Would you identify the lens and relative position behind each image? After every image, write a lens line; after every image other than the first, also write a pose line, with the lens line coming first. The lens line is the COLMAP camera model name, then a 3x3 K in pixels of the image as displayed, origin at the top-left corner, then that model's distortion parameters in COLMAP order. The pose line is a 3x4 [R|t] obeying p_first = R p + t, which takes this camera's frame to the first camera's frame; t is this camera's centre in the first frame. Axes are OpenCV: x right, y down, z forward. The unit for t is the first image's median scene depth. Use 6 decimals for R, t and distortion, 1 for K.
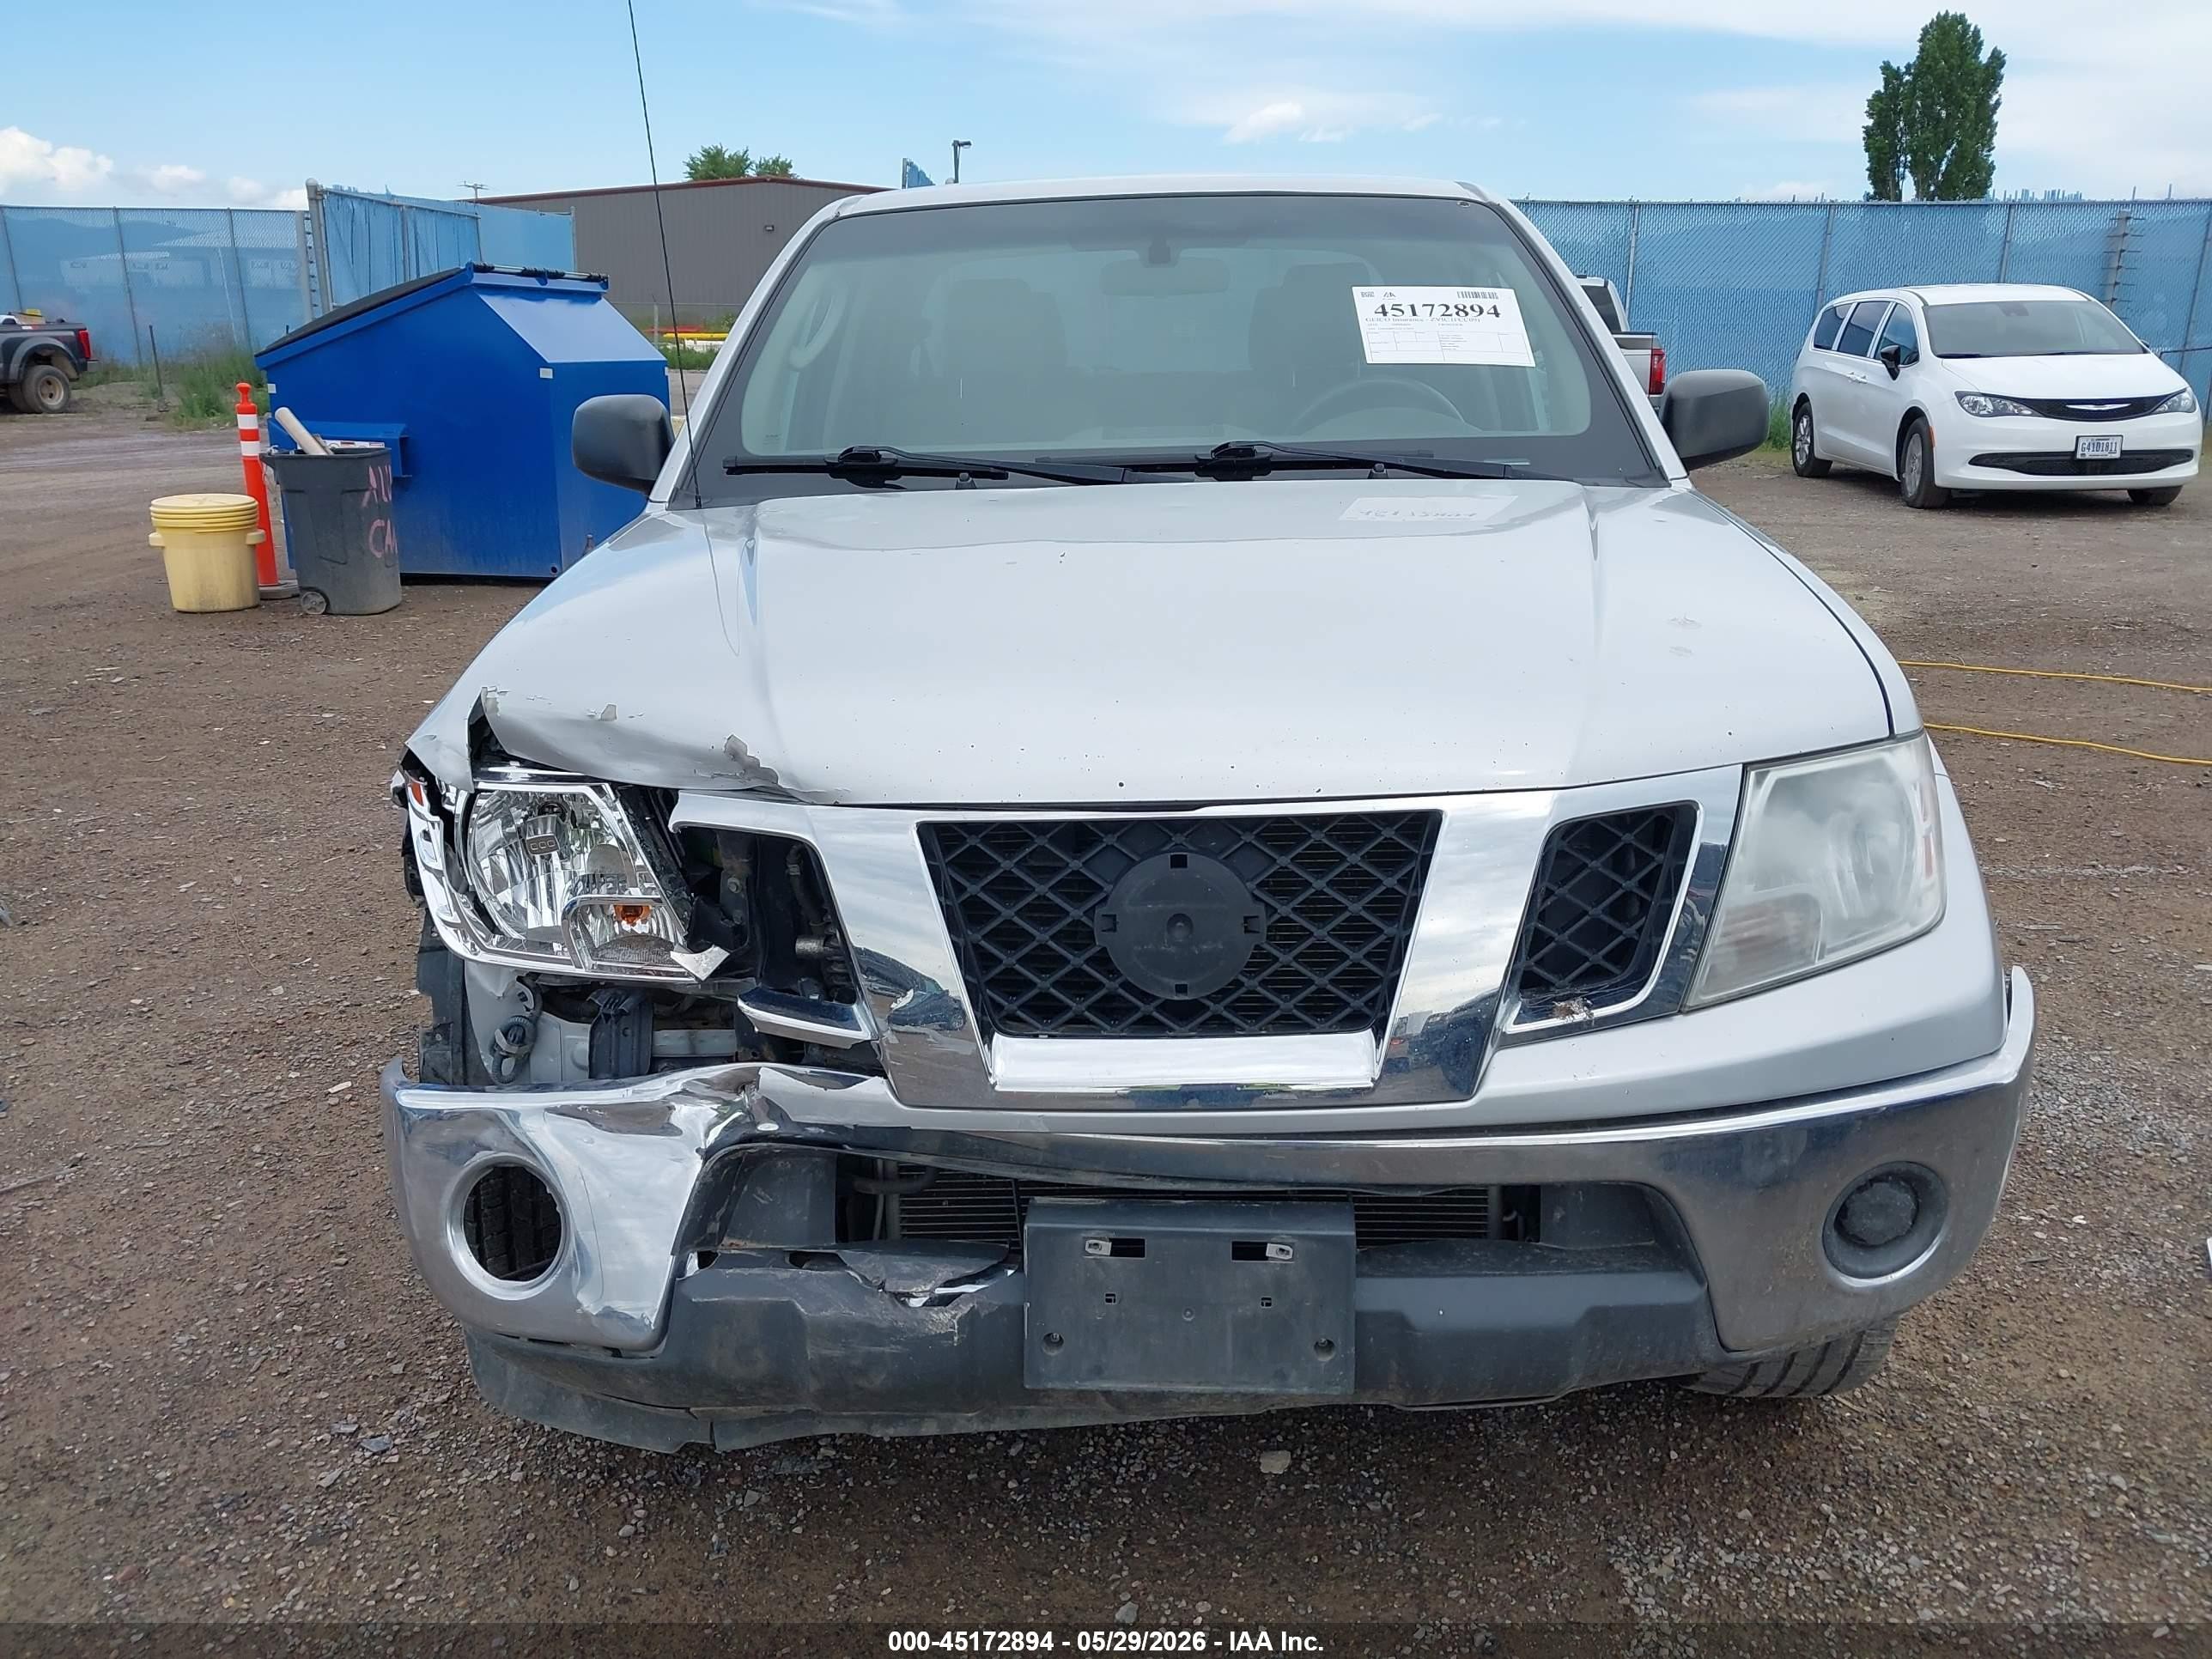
lens RADIAL K [[1703.6, 0, 1106.0], [0, 1703.6, 829.5], [0, 0, 1]] dist [0.088004, -0.100392]
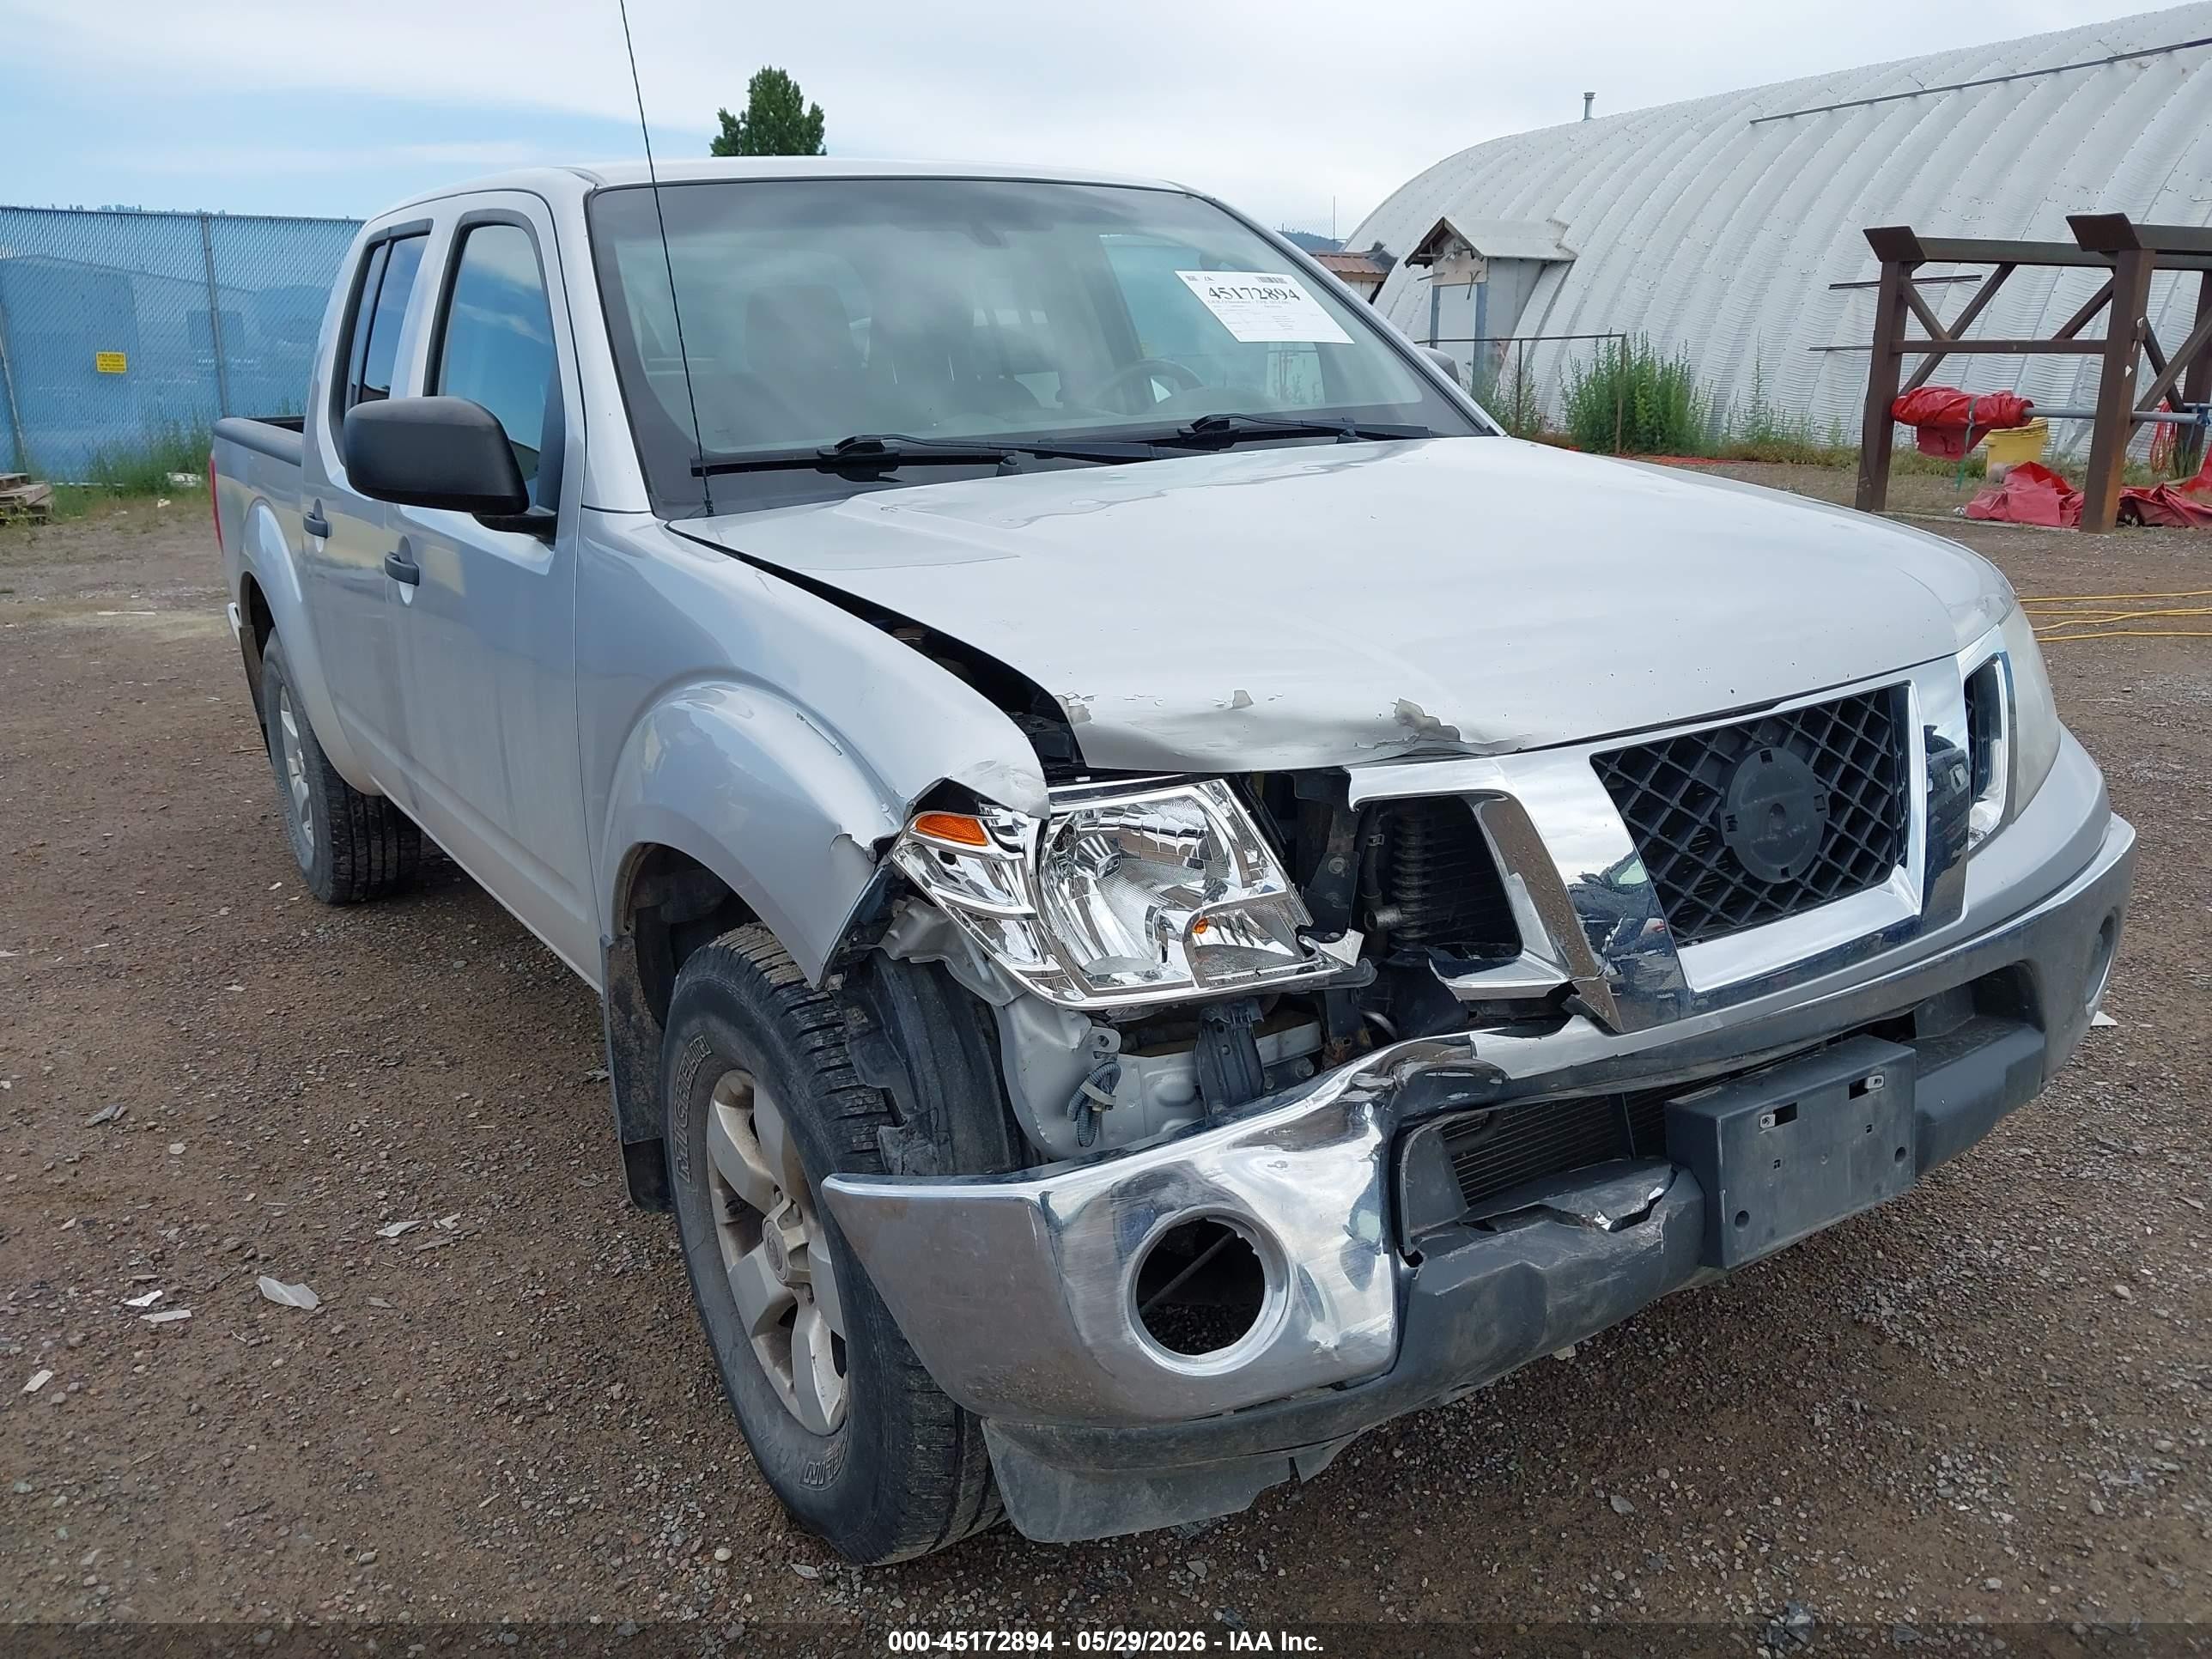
lens RADIAL K [[1693.6, 0, 1106.0], [0, 1693.6, 829.5], [0, 0, 1]] dist [0.197106, -0.528470]
pose [[0.826254, -0.162492, 0.539352, -0.882106], [0.170494, 0.984720, 0.035483, -0.045456], [-0.536877, 0.062639, 0.841332, 0.289255]]
